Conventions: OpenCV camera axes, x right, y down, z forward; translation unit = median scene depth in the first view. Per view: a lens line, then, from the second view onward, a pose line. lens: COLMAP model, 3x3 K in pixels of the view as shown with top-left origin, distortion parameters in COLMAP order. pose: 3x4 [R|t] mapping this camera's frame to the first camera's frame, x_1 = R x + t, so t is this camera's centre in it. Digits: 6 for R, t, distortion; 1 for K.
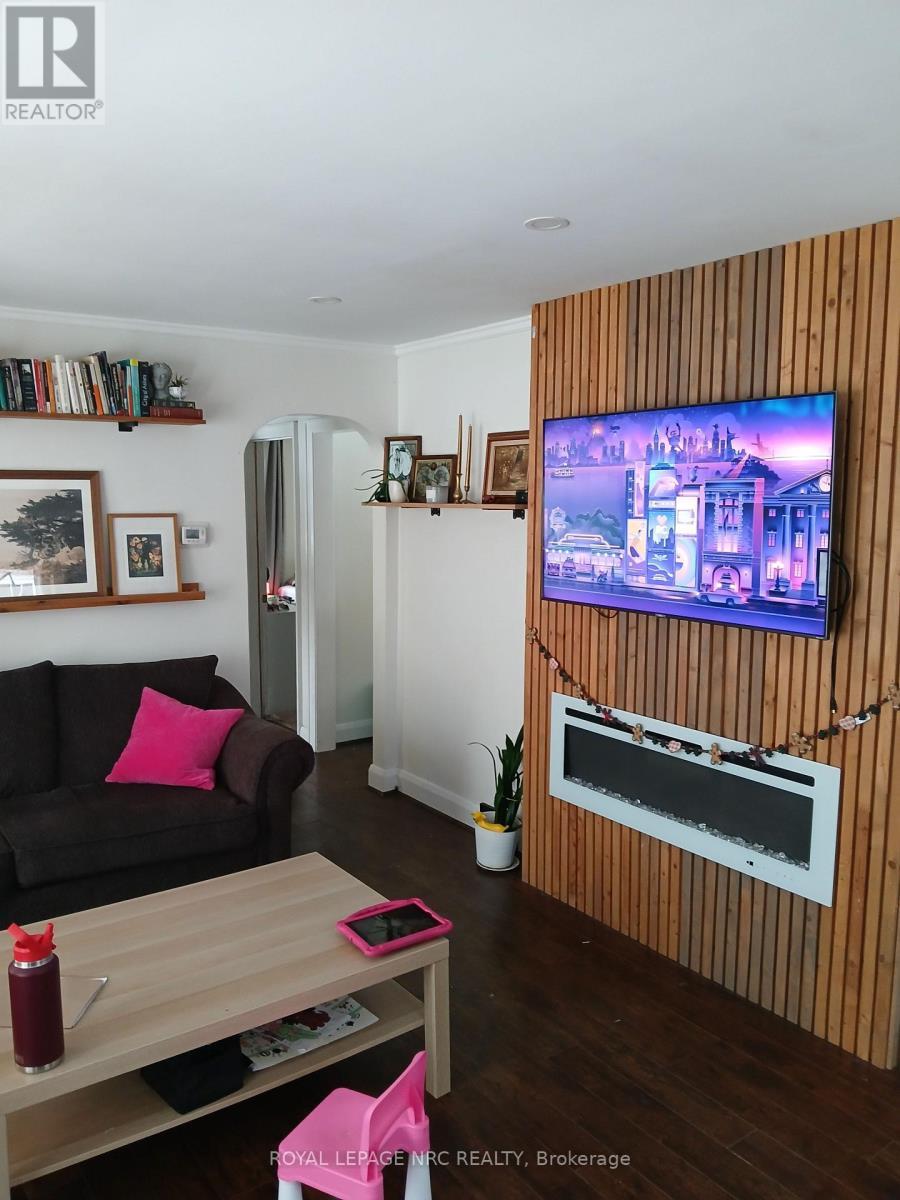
lens RADIAL K [[956.4, 0, 452.1], [0, 956.4, 623.3], [0, 0, 1]] dist [0.130970, -0.179404]
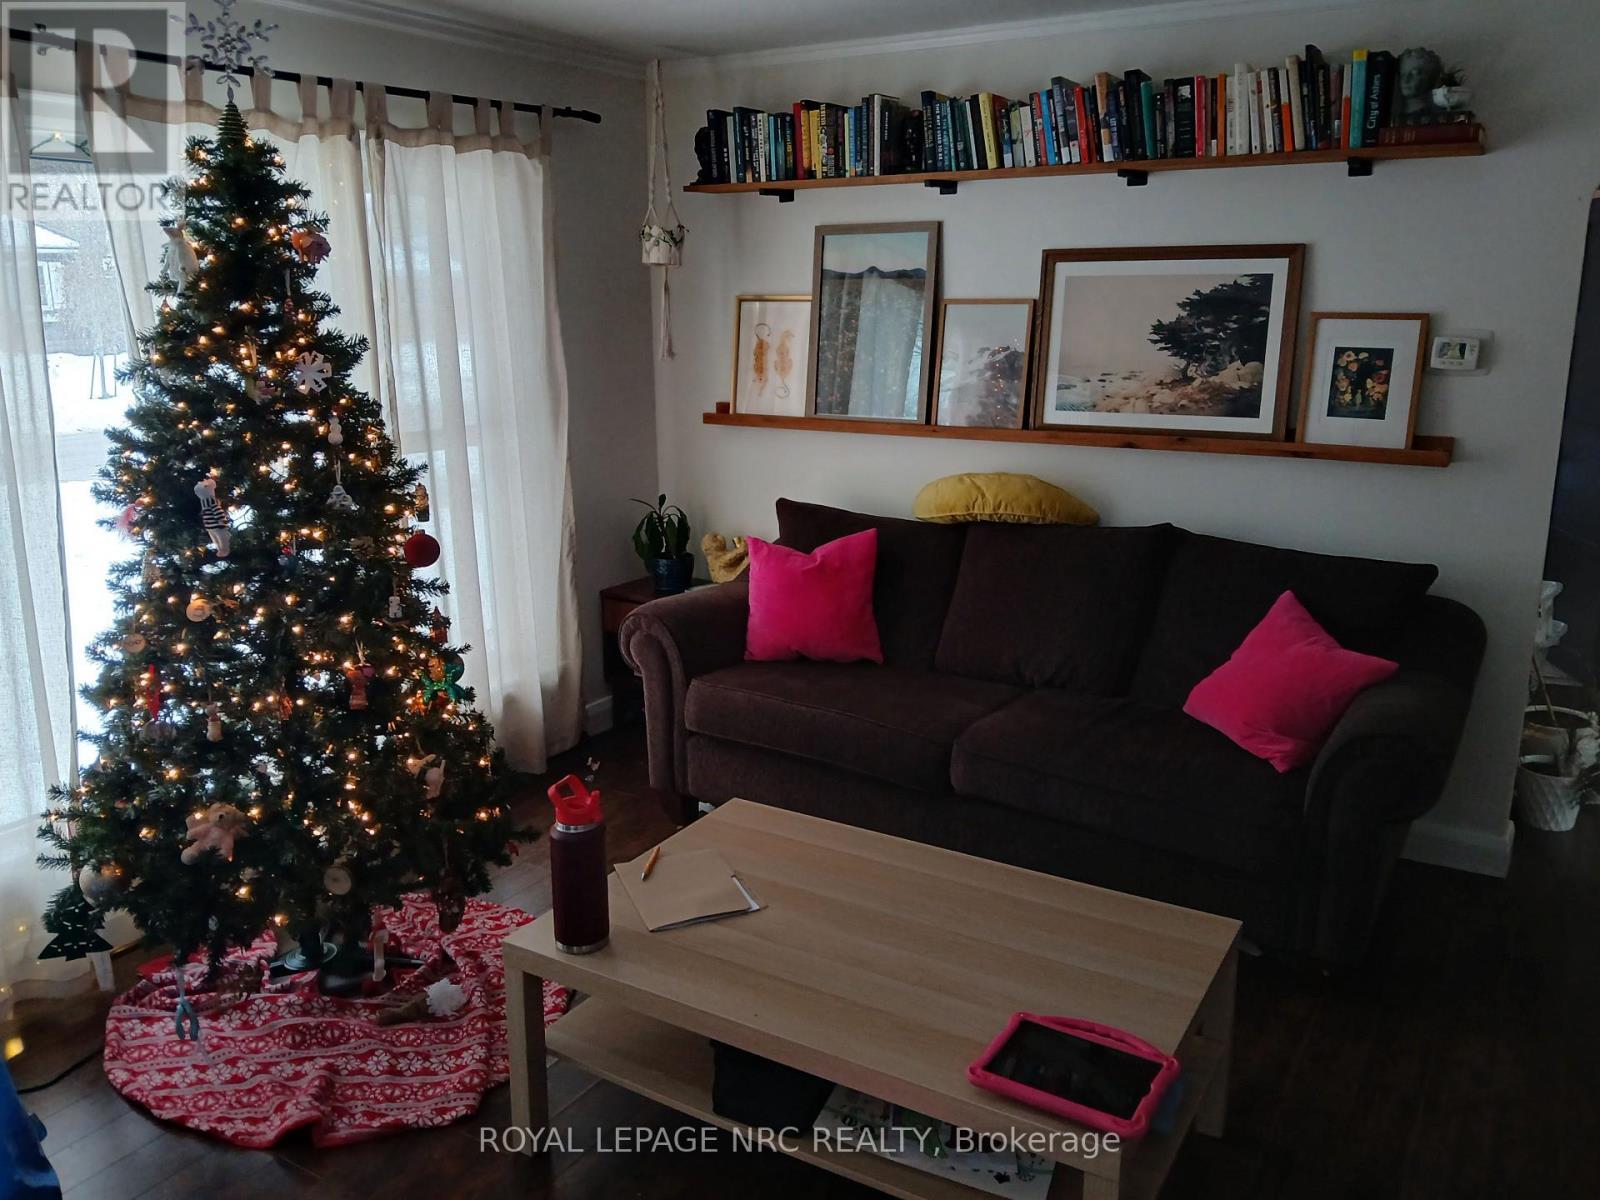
lens RADIAL K [[1275.2, 0, 800.0], [0, 1275.2, 600.0], [0, 0, 1]] dist [0.130970, -0.179404]
pose [[0.418569, 0.220828, -0.880929, 0.302680], [-0.129511, 0.974588, 0.182769, -0.042328], [0.898903, 0.037588, 0.436532, 0.342143]]
